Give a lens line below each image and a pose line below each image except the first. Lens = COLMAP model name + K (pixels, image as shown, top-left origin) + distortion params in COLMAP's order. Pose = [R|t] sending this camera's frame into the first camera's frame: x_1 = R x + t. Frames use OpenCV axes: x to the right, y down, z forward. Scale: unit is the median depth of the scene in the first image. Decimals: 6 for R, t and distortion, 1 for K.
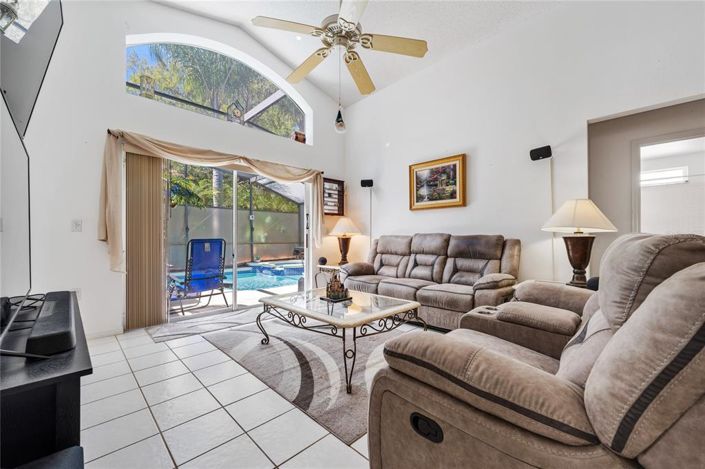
lens RADIAL K [[284.1, 0, 354.5], [0, 284.1, 237.8], [0, 0, 1]] dist [0.000771, 0.000231]
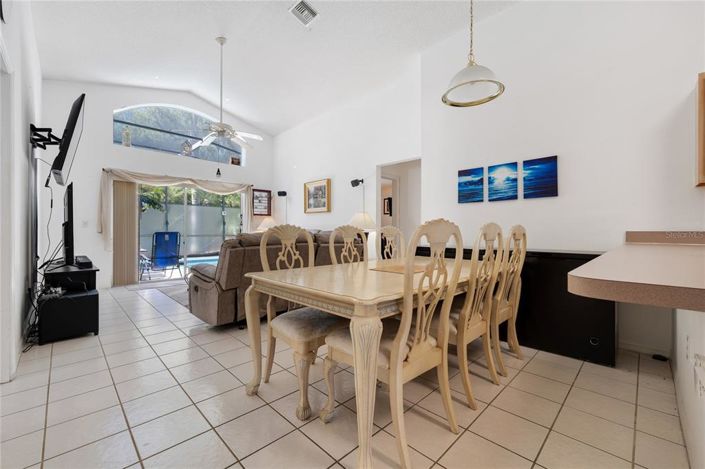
lens RADIAL K [[284.1, 0, 342.1], [0, 284.1, 232.1], [0, 0, 1]] dist [0.000771, 0.000231]
pose [[0.999914, 0.006315, -0.011508, 0.437782], [-0.006271, 0.999973, 0.003918, -0.007744], [0.011532, -0.003846, 0.999926, -0.512035]]
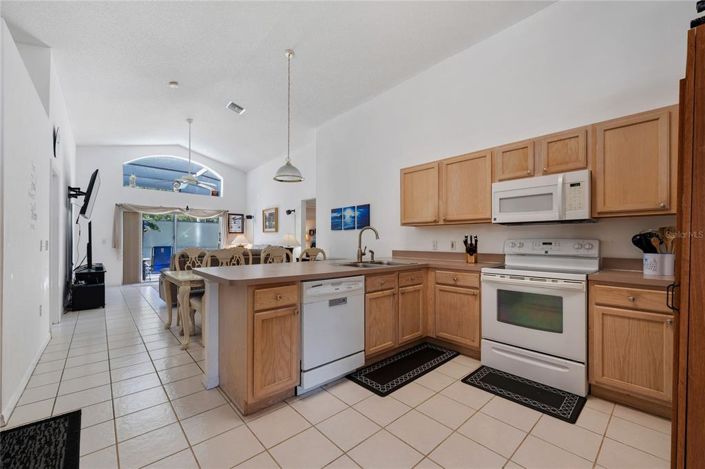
lens RADIAL K [[284.1, 0, 354.2], [0, 284.1, 240.3], [0, 0, 1]] dist [0.000771, 0.000231]
pose [[0.998364, 0.006466, -0.056804, 1.009686], [-0.006385, 0.999978, 0.001609, -0.052924], [0.056813, -0.001244, 0.998384, -1.015487]]
